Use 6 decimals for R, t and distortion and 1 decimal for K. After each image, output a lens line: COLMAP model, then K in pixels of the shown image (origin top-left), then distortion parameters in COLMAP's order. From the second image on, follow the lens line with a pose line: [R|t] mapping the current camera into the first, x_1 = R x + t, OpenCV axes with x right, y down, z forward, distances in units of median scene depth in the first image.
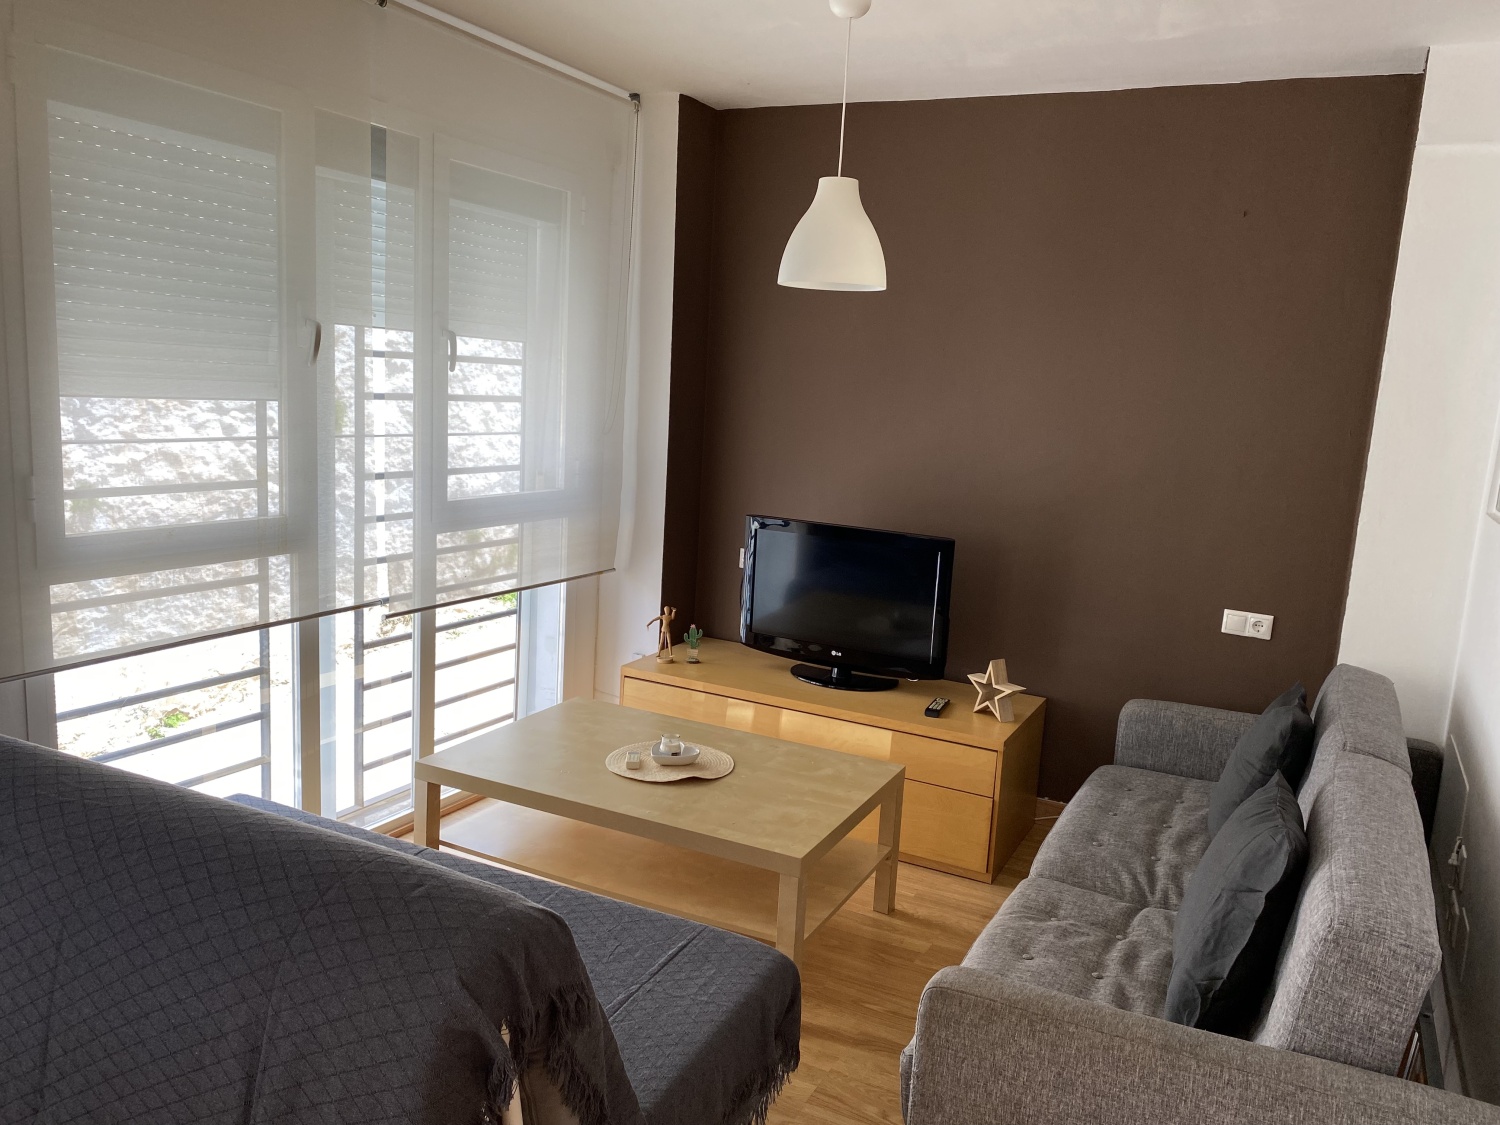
lens RADIAL K [[1133.8, 0, 750.8], [0, 1133.8, 554.7], [0, 0, 1]] dist [0.025490, -0.025147]
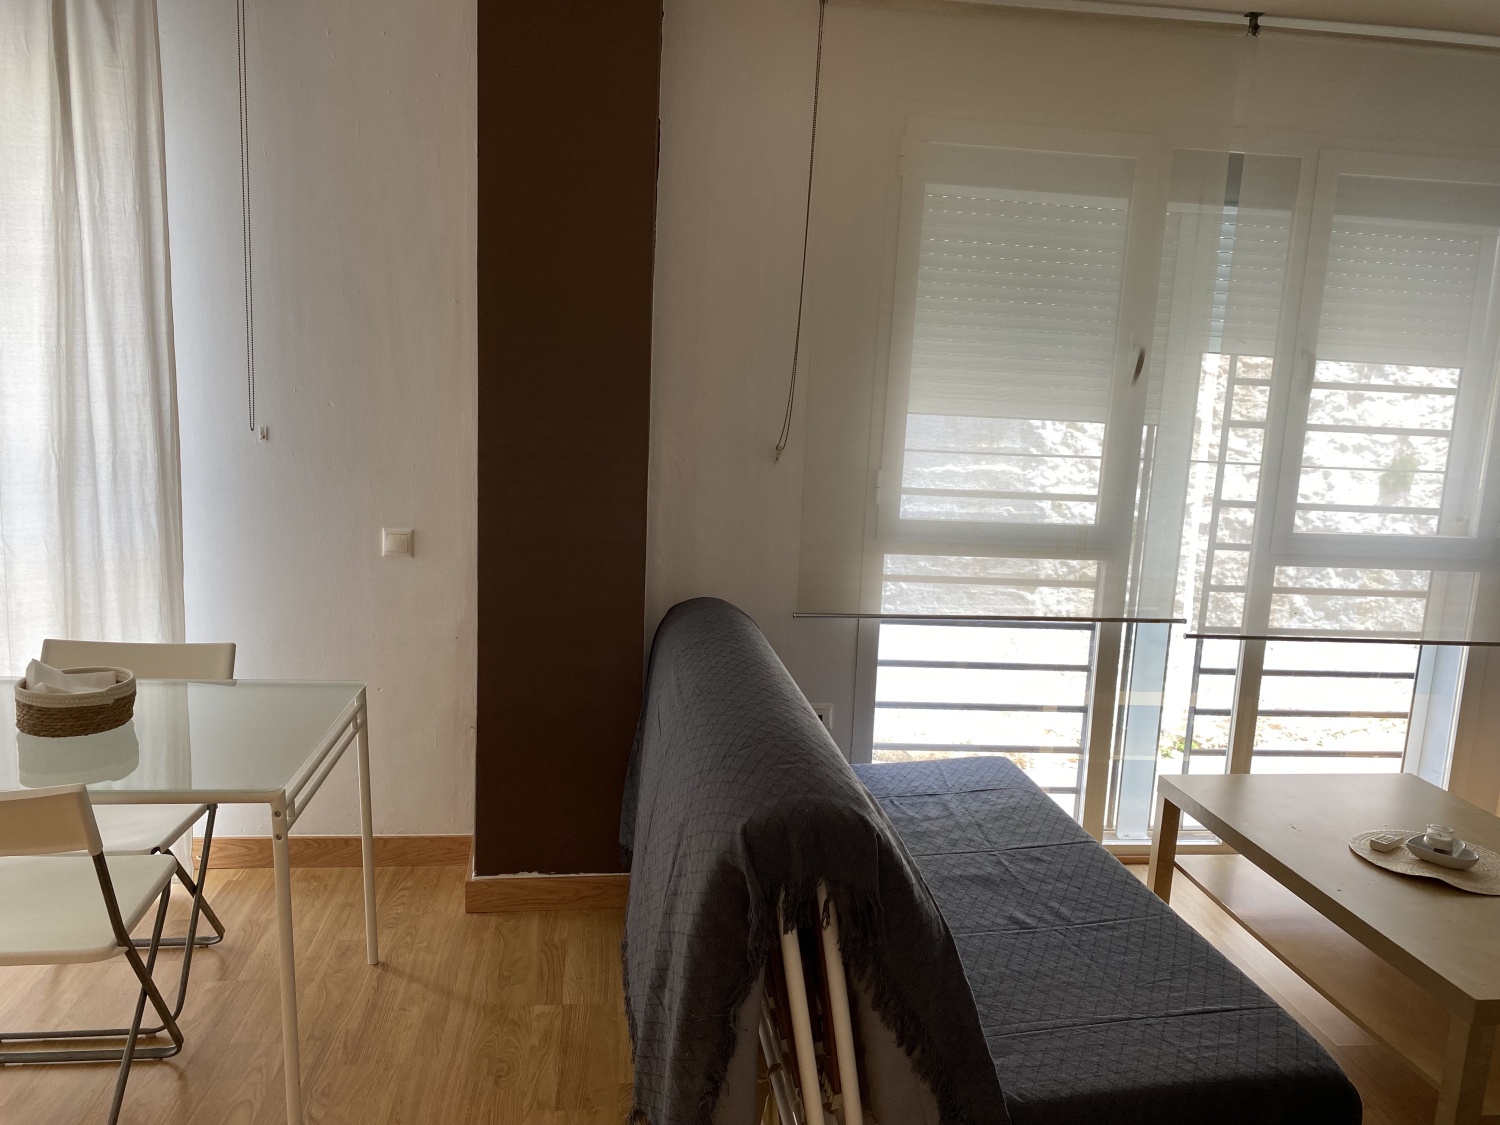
lens RADIAL K [[1133.8, 0, 761.8], [0, 1133.8, 580.0], [0, 0, 1]] dist [0.025490, -0.025147]
pose [[0.582913, 0.111389, -0.804863, 0.267686], [-0.138917, 0.989637, 0.036352, 0.018714], [0.800571, 0.090619, 0.592346, 0.094658]]
